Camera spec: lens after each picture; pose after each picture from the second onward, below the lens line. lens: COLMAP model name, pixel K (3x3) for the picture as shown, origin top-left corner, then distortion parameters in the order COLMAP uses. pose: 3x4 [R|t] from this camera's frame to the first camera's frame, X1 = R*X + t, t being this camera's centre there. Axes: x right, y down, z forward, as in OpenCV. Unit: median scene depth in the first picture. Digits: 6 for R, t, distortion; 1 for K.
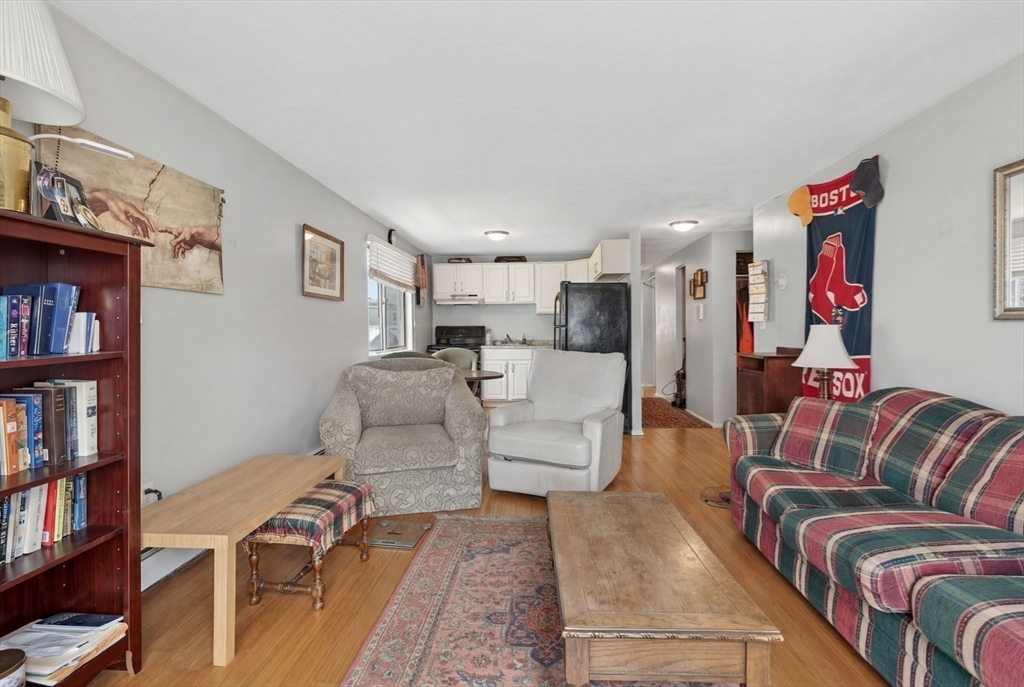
lens RADIAL K [[474.2, 0, 513.0], [0, 474.2, 336.9], [0, 0, 1]] dist [0.005490, -0.001474]
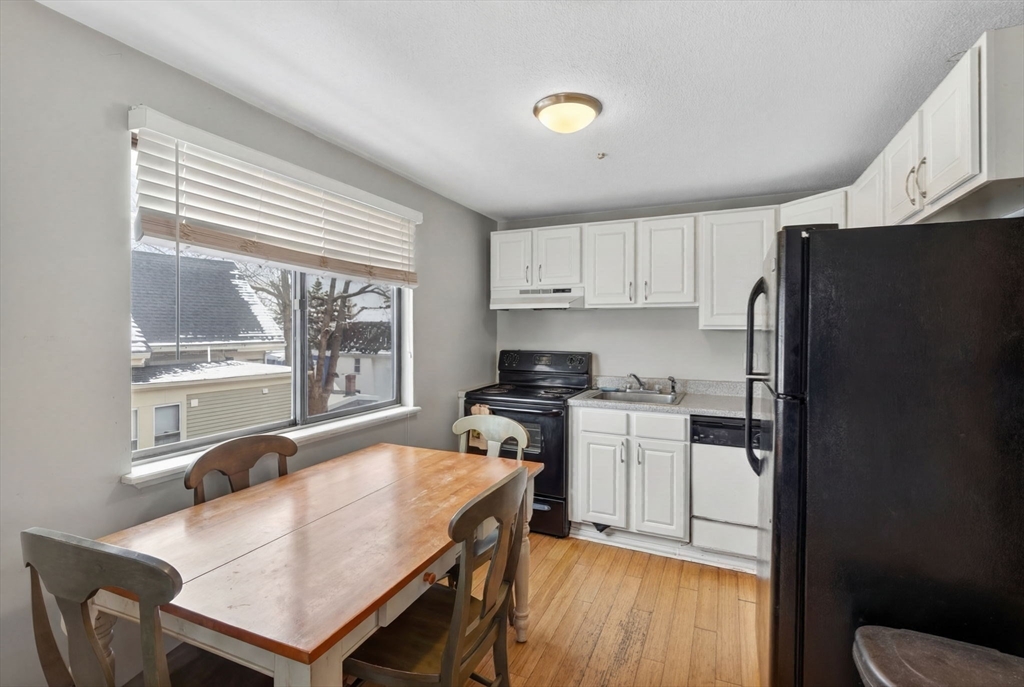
lens RADIAL K [[474.2, 0, 516.2], [0, 474.2, 329.6], [0, 0, 1]] dist [0.005490, -0.001474]
pose [[0.939821, 0.008664, -0.341557, 0.040649], [-0.014550, 0.999786, -0.014673, -0.040663], [0.341357, 0.018760, 0.939747, 0.536071]]
